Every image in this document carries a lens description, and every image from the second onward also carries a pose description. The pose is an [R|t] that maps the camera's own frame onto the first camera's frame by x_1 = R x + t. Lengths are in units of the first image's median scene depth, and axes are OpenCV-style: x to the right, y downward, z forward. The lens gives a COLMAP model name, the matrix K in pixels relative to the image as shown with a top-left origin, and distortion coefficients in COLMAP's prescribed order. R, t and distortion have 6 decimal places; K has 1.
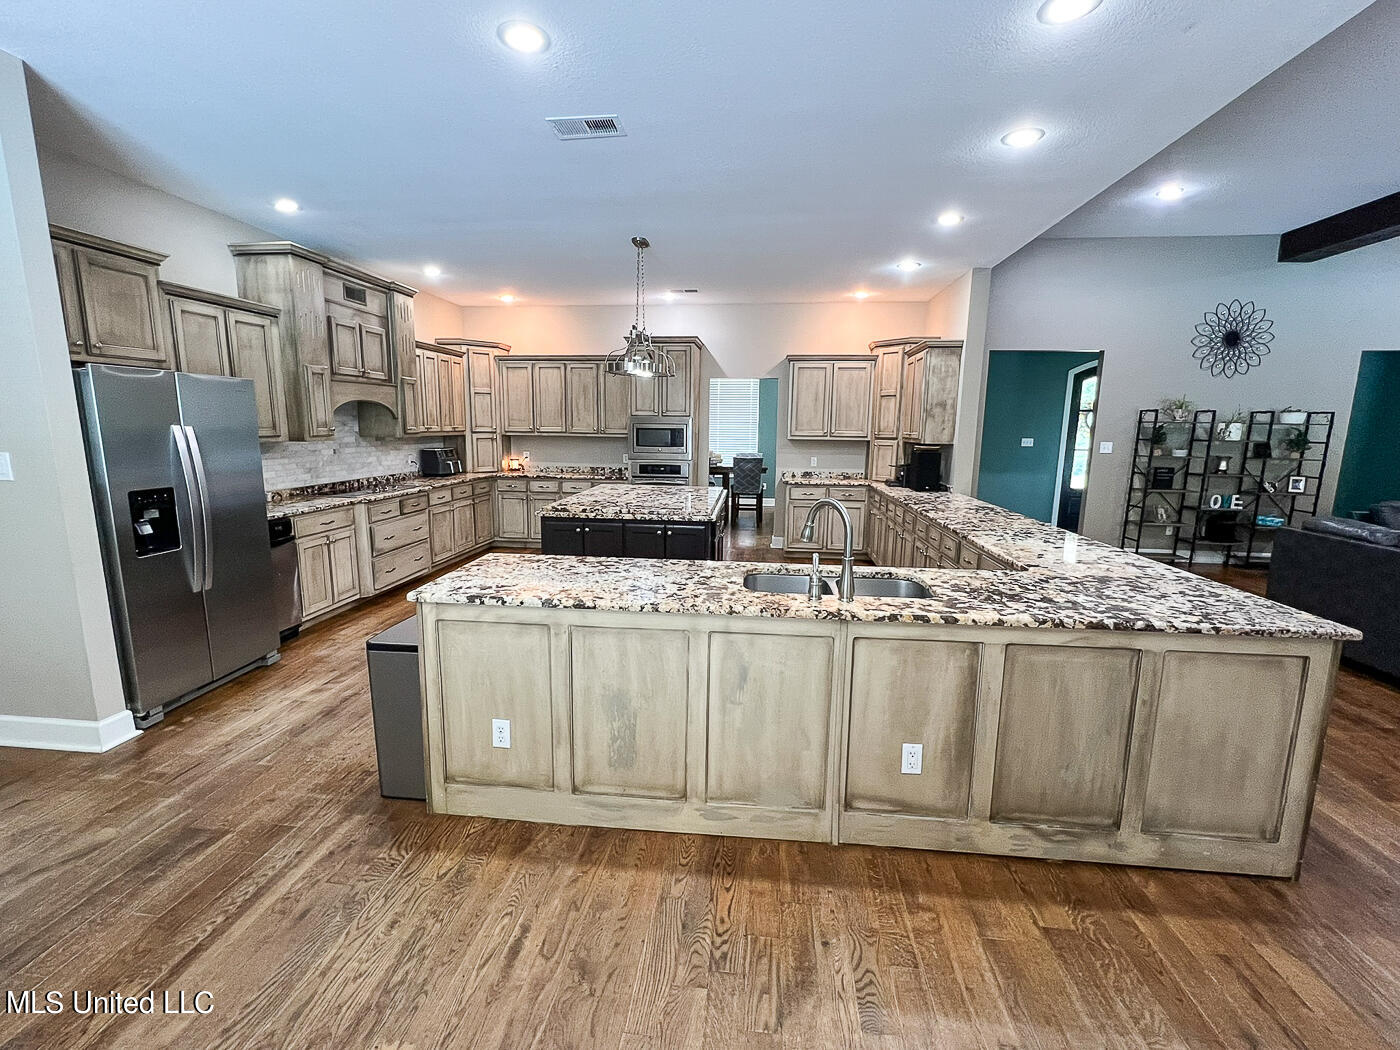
lens RADIAL K [[564.1, 0, 704.8], [0, 564.1, 519.6], [0, 0, 1]] dist [-0.001240, 0.000956]
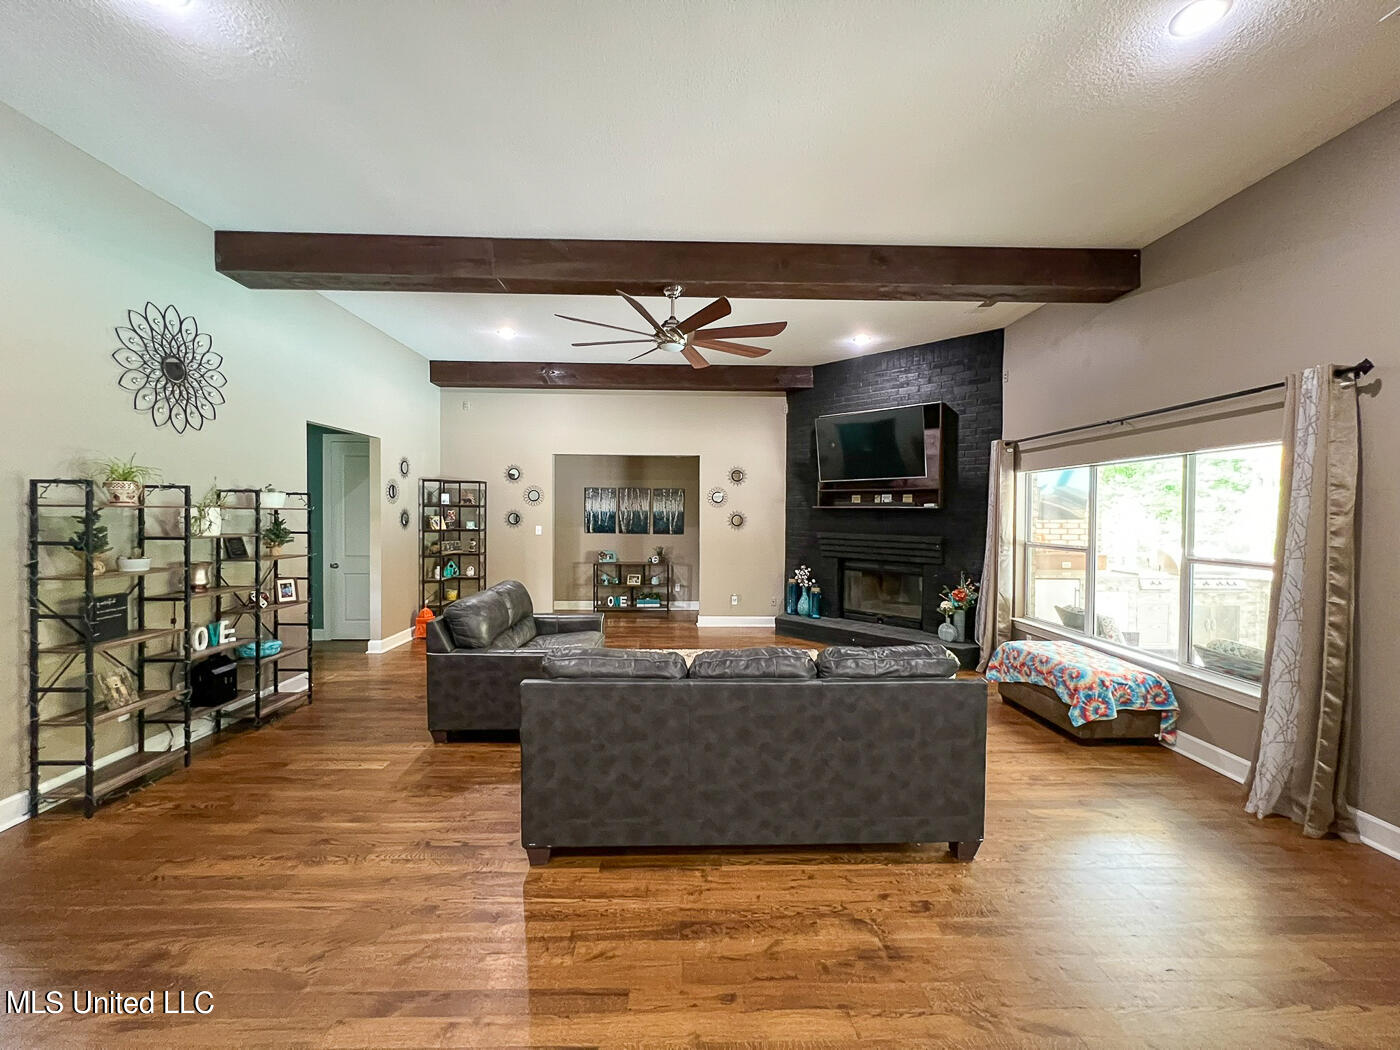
lens RADIAL K [[563.0, 0, 704.2], [0, 563.0, 522.8], [0, 0, 1]] dist [-0.001222, 0.000263]
pose [[-0.123874, -0.029083, 0.991872, 0.260810], [0.158095, 0.986224, 0.048661, -0.096801], [-0.979623, 0.162837, -0.117570, 0.532830]]
